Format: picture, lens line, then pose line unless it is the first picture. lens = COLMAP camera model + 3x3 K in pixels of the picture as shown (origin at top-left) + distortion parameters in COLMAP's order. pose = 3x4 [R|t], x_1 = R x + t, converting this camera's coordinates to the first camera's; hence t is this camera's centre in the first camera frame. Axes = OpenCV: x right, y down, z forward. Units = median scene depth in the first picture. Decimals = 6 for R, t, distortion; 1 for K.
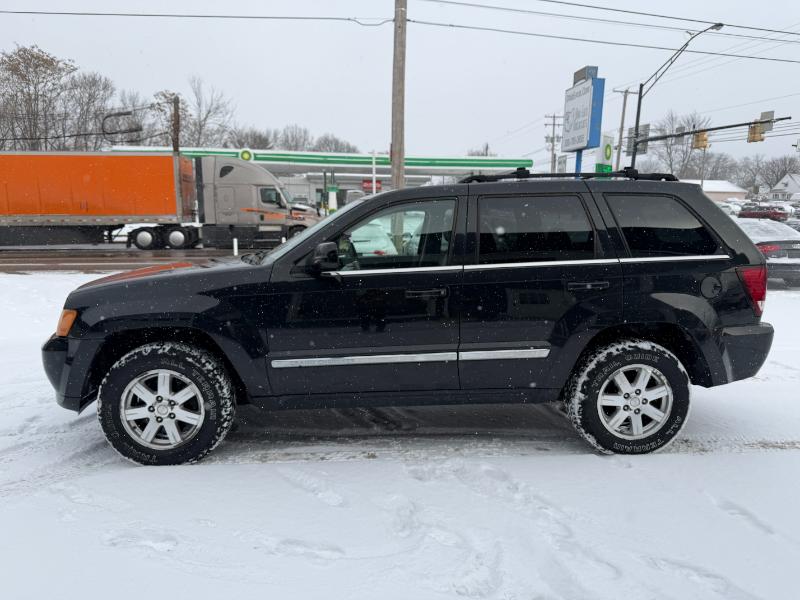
lens RADIAL K [[567.3, 0, 400.1], [0, 567.3, 302.1], [0, 0, 1]] dist [0.026036, -0.039265]
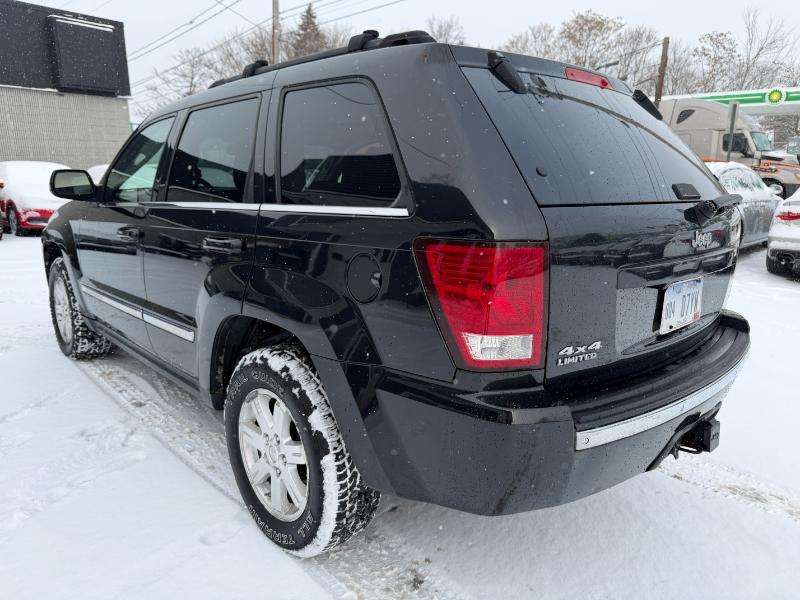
lens RADIAL K [[567.3, 0, 395.3], [0, 567.3, 300.0], [0, 0, 1]] dist [0.026036, -0.039265]
pose [[0.623565, 0.171314, -0.762770, 0.821519], [-0.116500, 0.985163, 0.126024, -0.061093], [0.773042, 0.010279, 0.634271, 0.655891]]
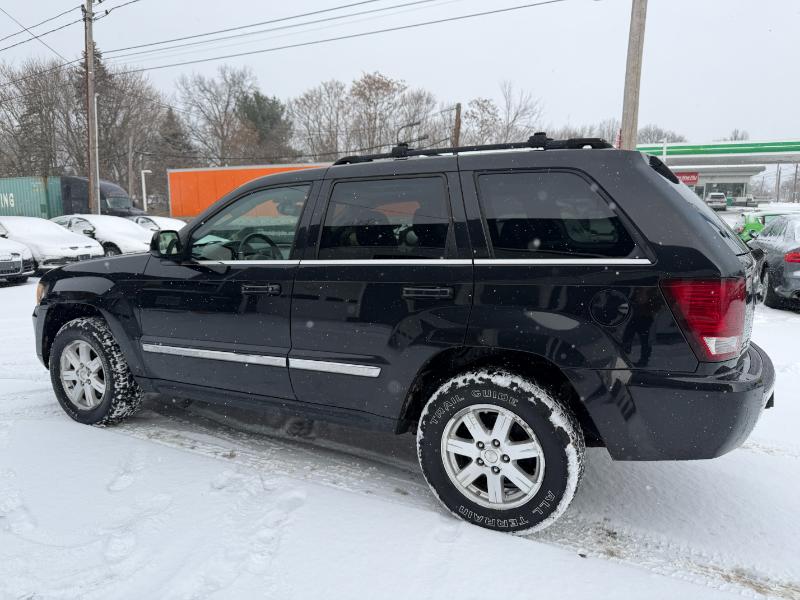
lens RADIAL K [[567.3, 0, 394.6], [0, 567.3, 302.6], [0, 0, 1]] dist [0.026036, -0.039265]
pose [[0.854053, 0.072313, -0.515136, 0.603353], [-0.071683, 0.997203, 0.021139, -0.024449], [0.515224, 0.018873, 0.856848, 0.280876]]
